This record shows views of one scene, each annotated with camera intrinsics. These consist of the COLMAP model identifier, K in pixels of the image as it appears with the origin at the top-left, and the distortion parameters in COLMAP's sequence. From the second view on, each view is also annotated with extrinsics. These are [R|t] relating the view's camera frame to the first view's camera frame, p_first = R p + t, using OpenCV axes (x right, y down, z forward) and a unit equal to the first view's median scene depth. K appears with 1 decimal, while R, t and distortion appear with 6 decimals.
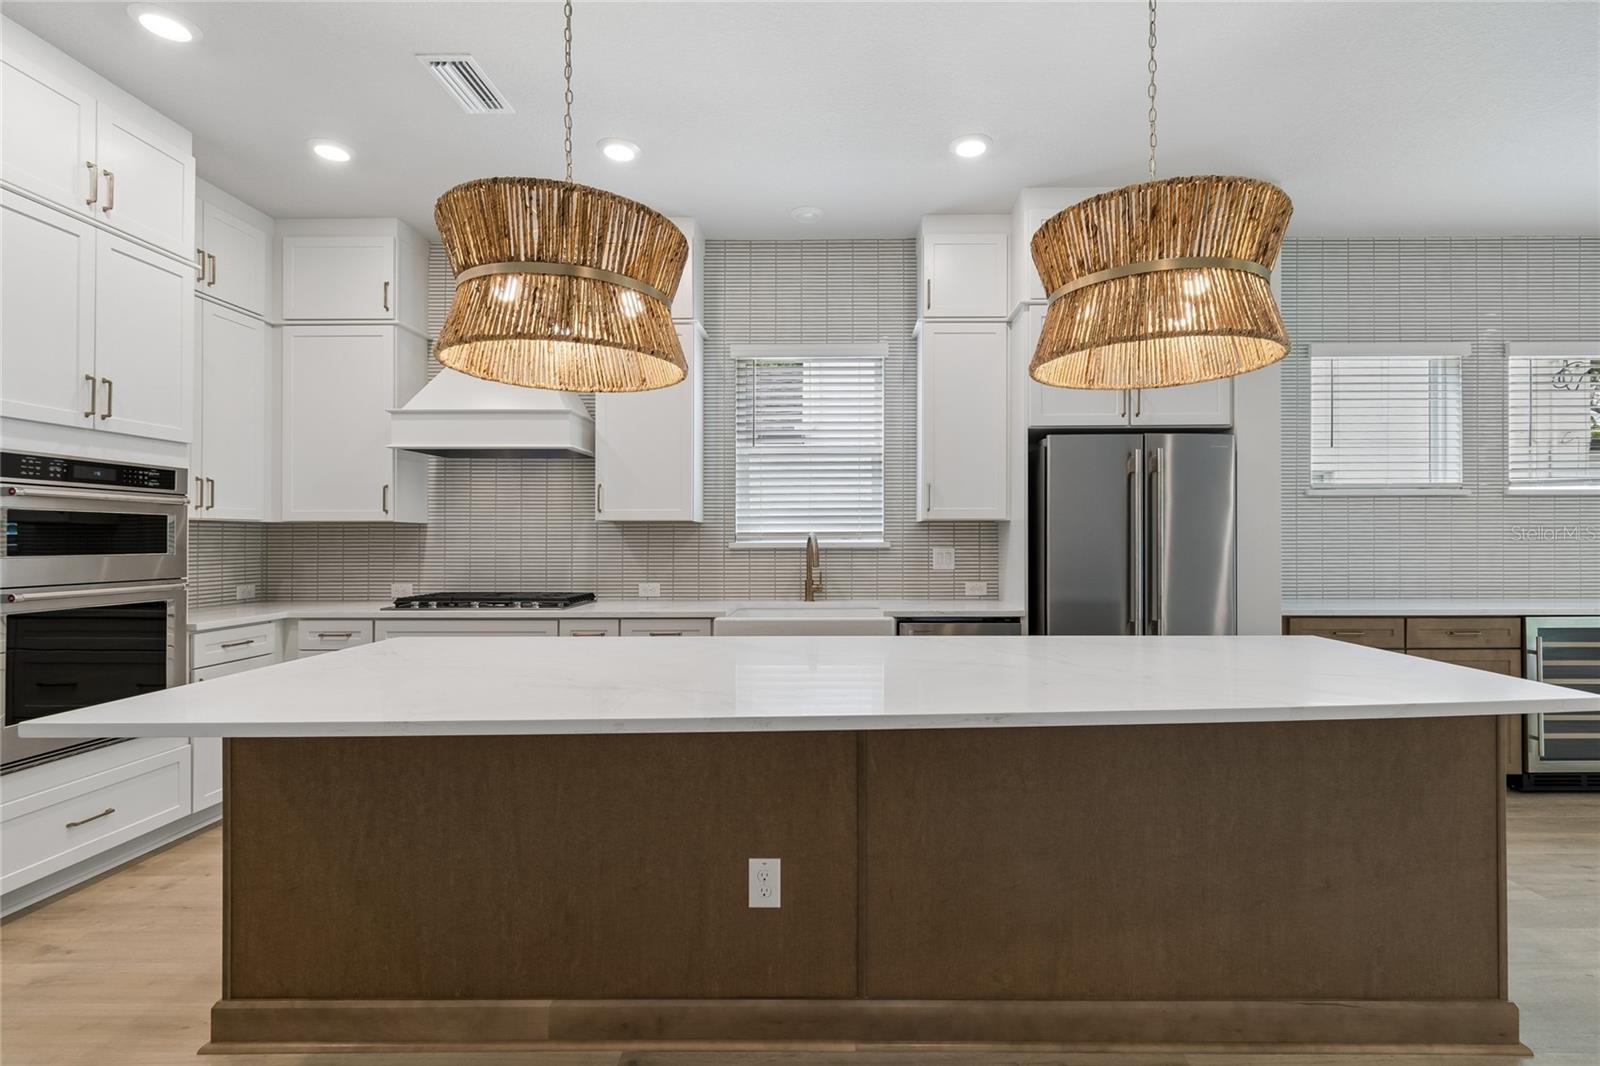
lens RADIAL K [[727.4, 0, 836.5], [0, 727.4, 535.8], [0, 0, 1]] dist [-0.000406, -0.000477]
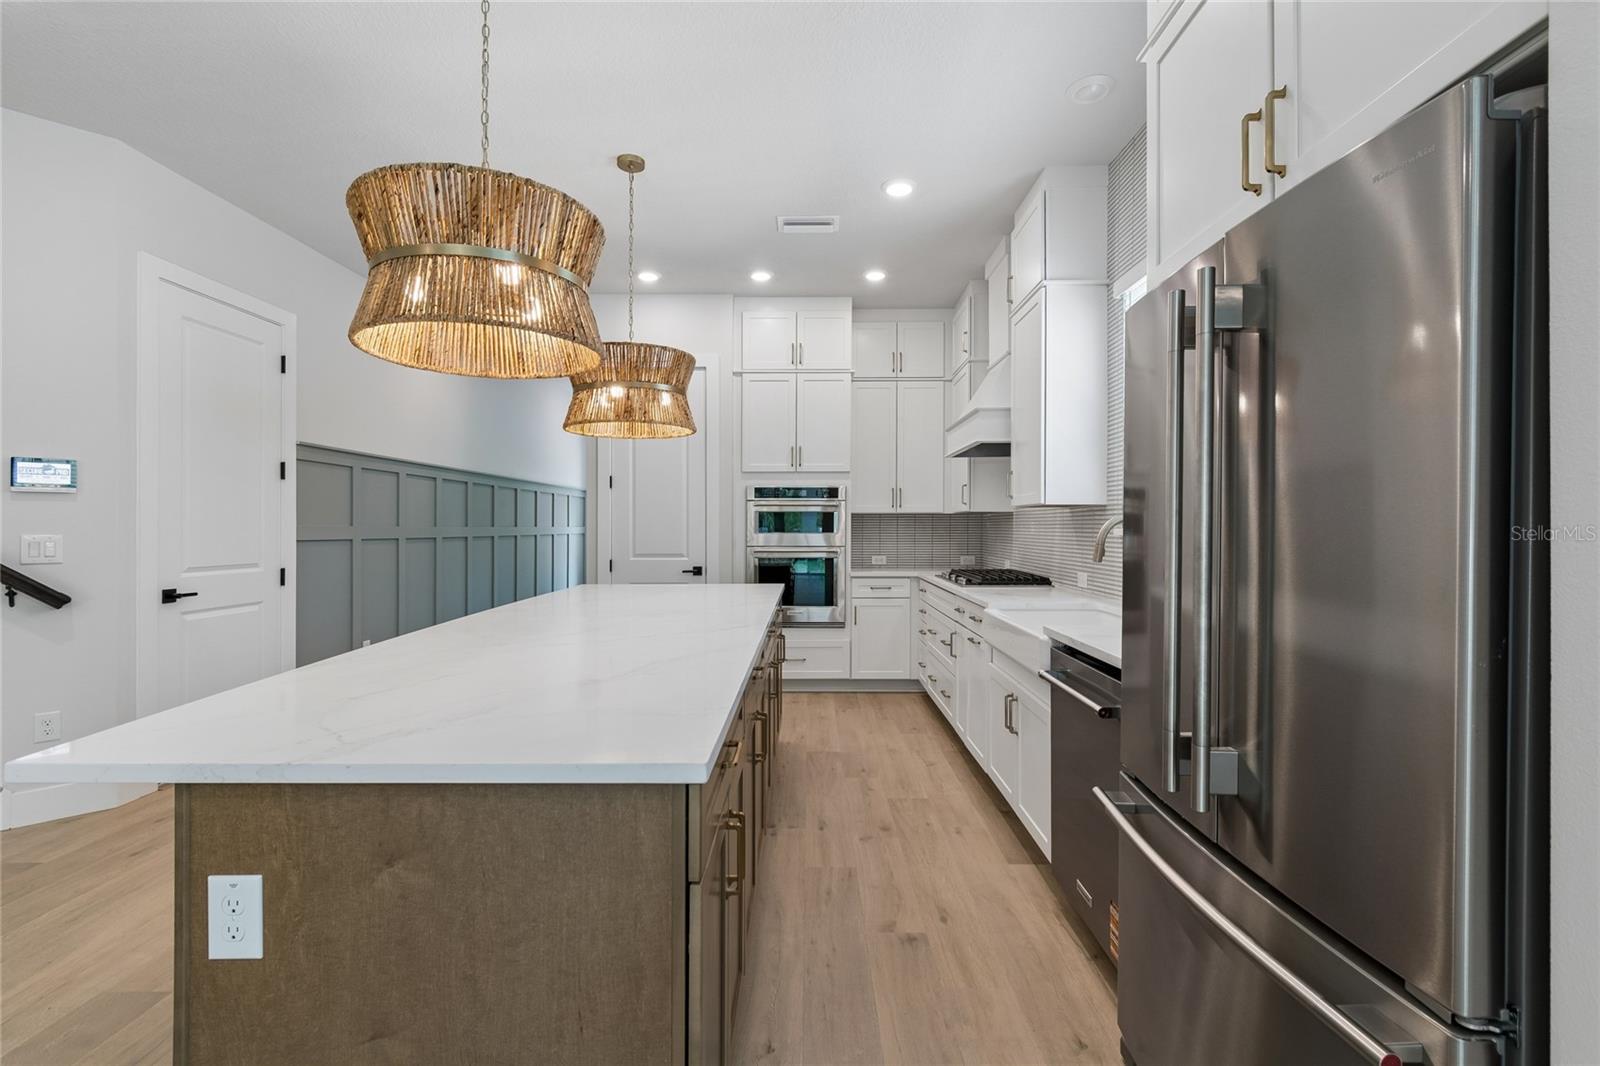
lens RADIAL K [[721.5, 0, 806.4], [0, 721.5, 528.7], [0, 0, 1]] dist [0.000838, -0.000083]
pose [[0.001315, 0.004084, -0.999991, 0.760947], [0.005988, 0.999974, 0.004092, 0.004898], [0.999981, -0.005993, 0.001291, 0.763765]]
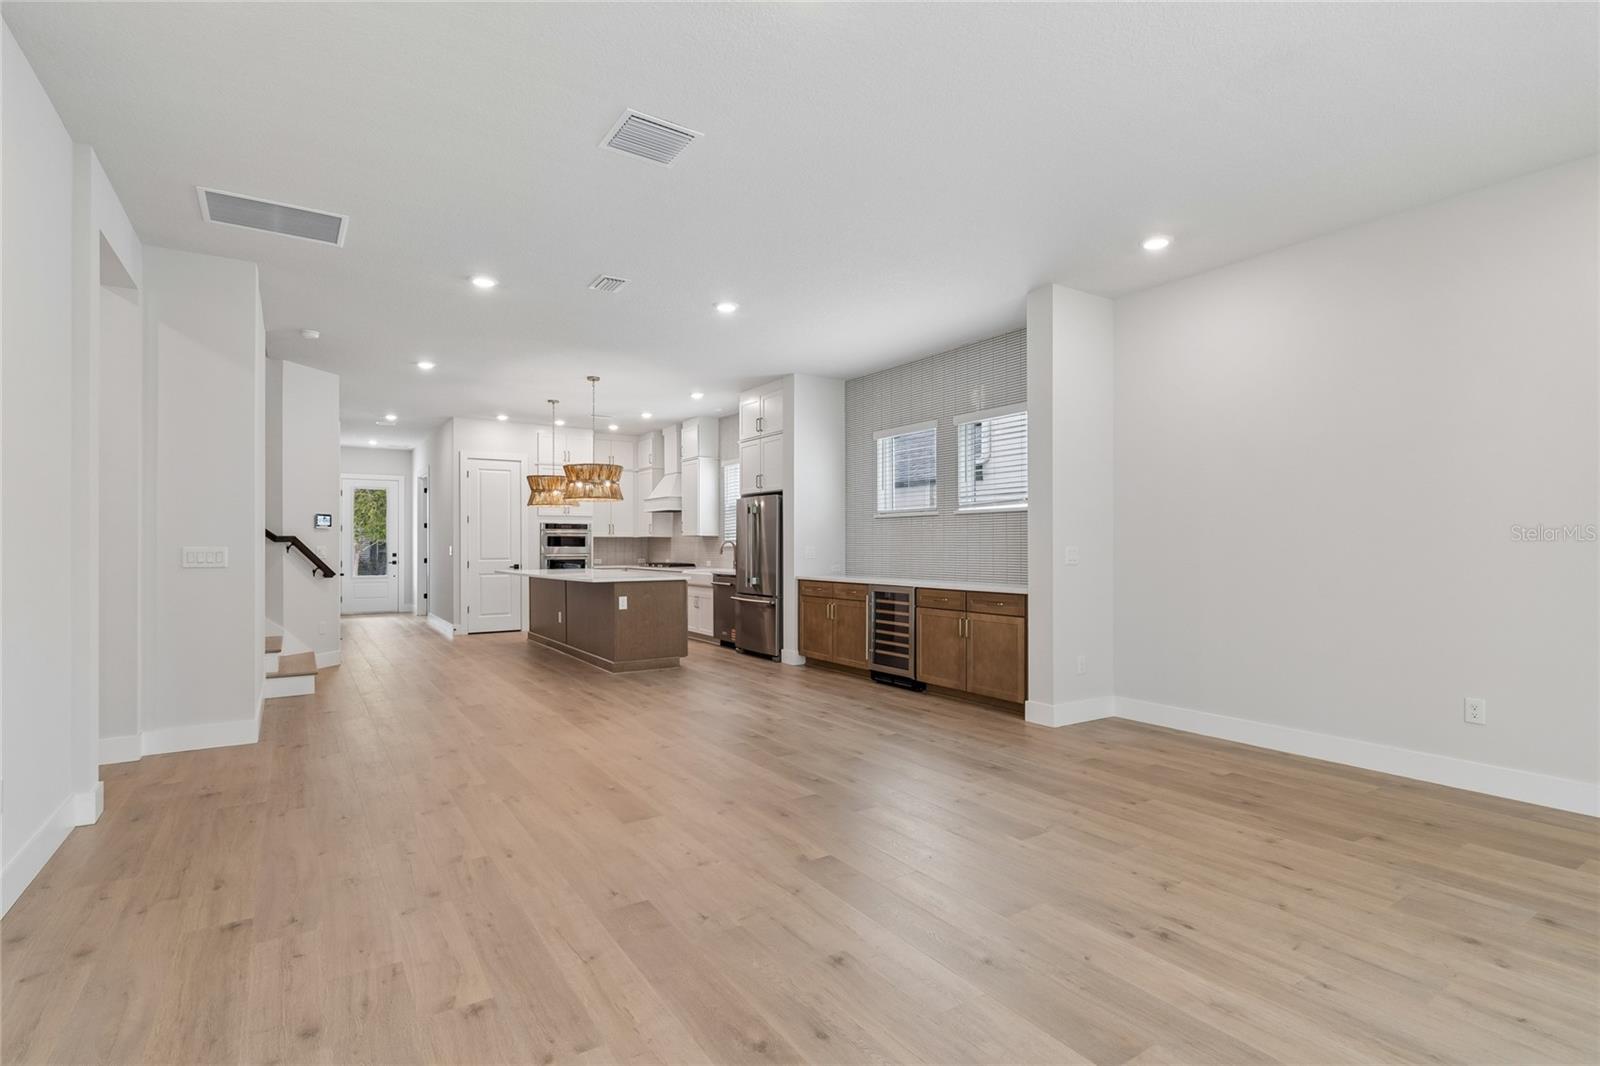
lens RADIAL K [[769.1, 0, 799.2], [0, 769.1, 540.7], [0, 0, 1]] dist [0.001772, -0.000511]
pose [[0.552953, -0.003289, -0.833206, 2.450528], [0.004492, 0.999989, -0.000966, 0.001457], [0.833200, -0.003209, 0.552962, -0.220865]]
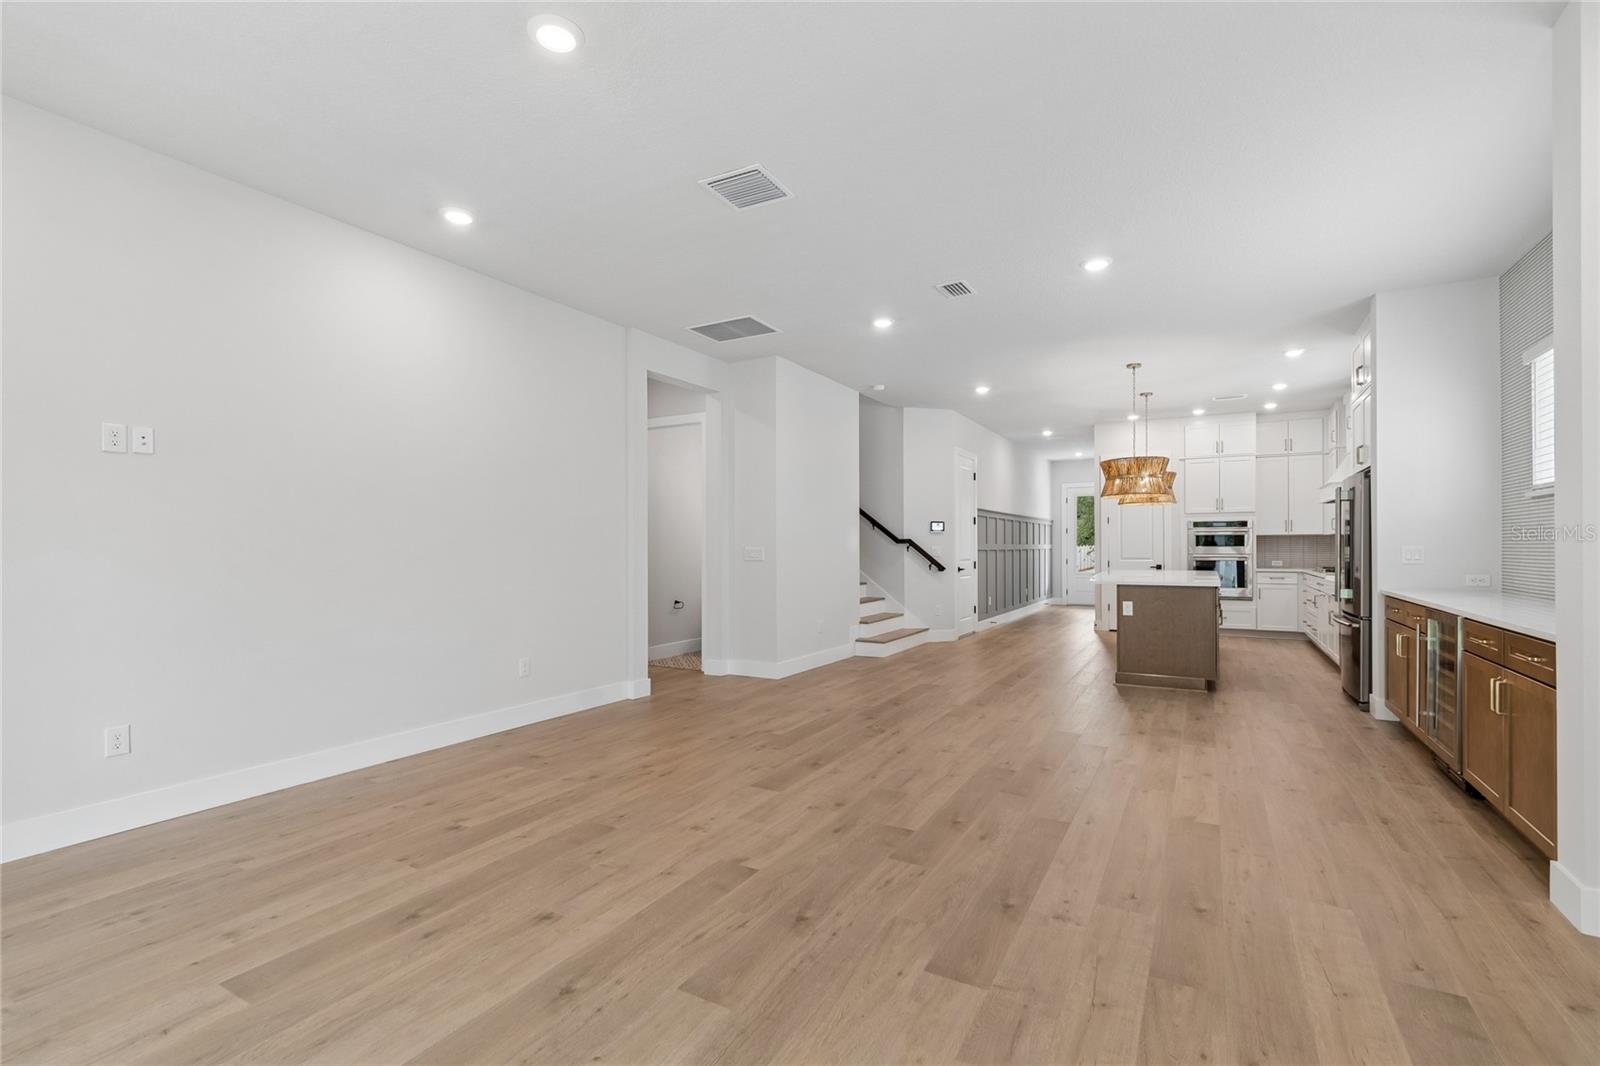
lens RADIAL K [[718.3, 0, 793.8], [0, 718.3, 541.8], [0, 0, 1]] dist [0.002955, 0.000063]
pose [[-0.495236, -0.002071, -0.868756, 2.402883], [0.009803, 0.999920, -0.007972, 0.007449], [0.868703, -0.012464, -0.495176, 0.691091]]
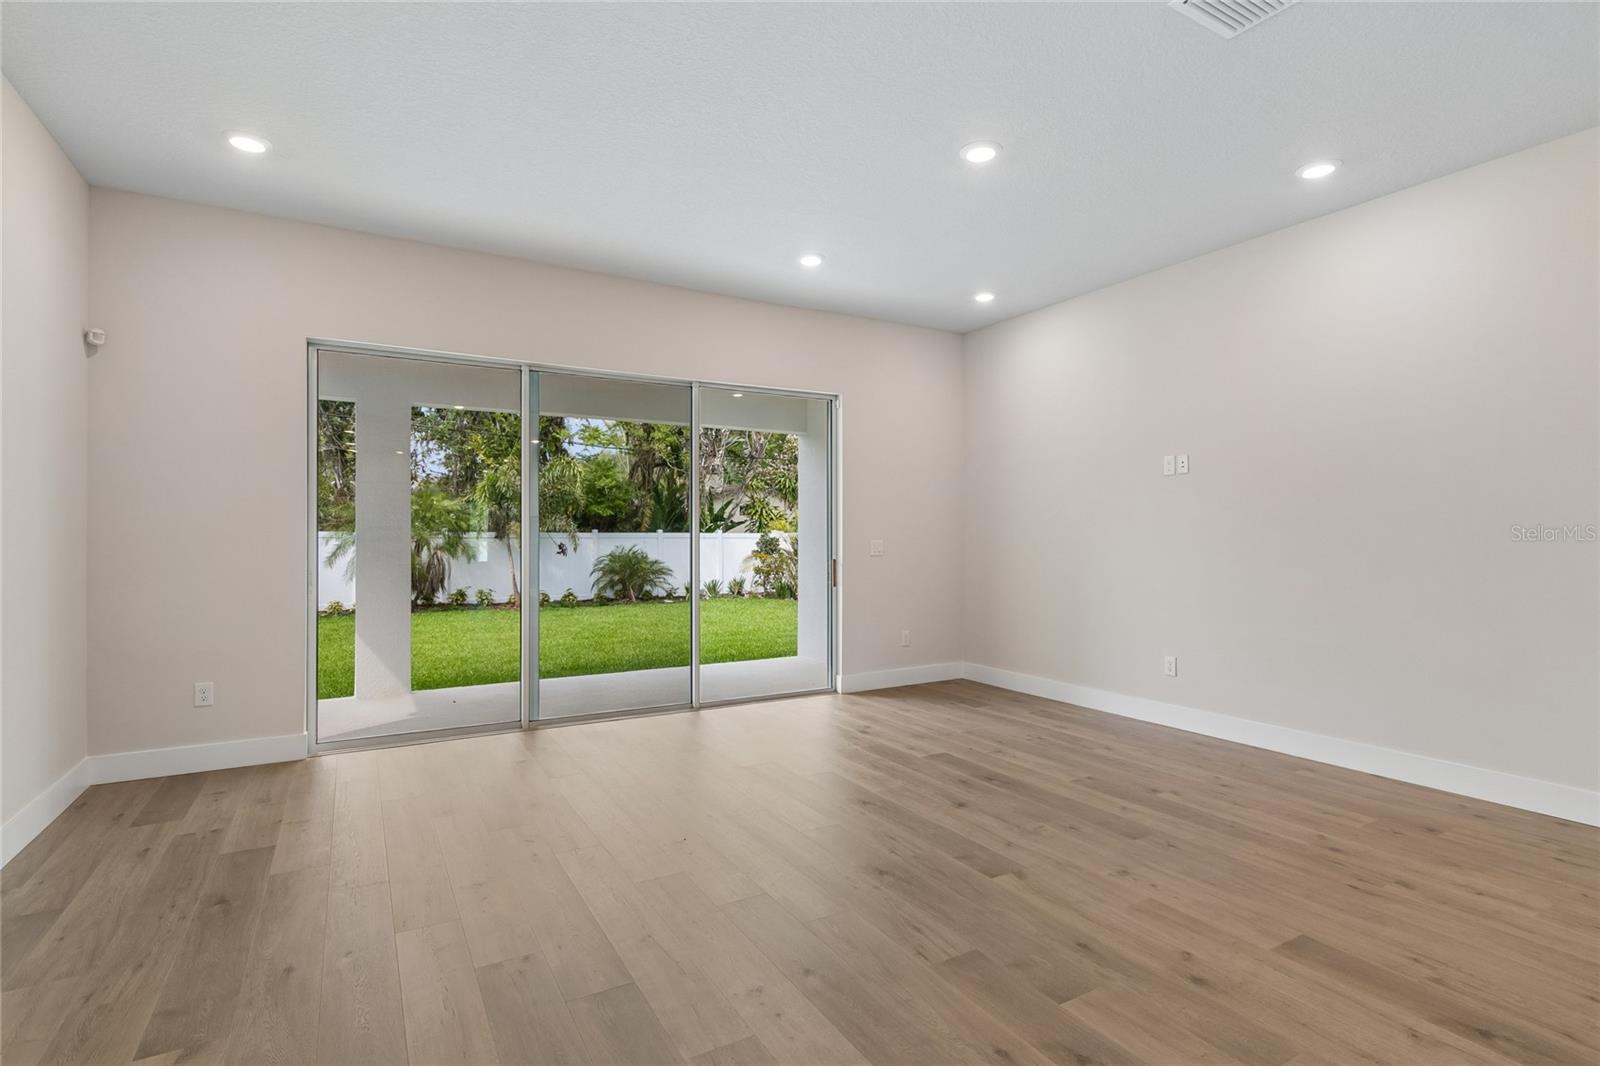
lens RADIAL K [[769.1, 0, 799.2], [0, 769.1, 540.7], [0, 0, 1]] dist [0.001772, -0.000511]
pose [[-0.504693, -0.003299, 0.863292, 1.184031], [-0.004898, 0.999988, 0.000957, 0.006280], [-0.863285, -0.003745, -0.504703, 0.841585]]
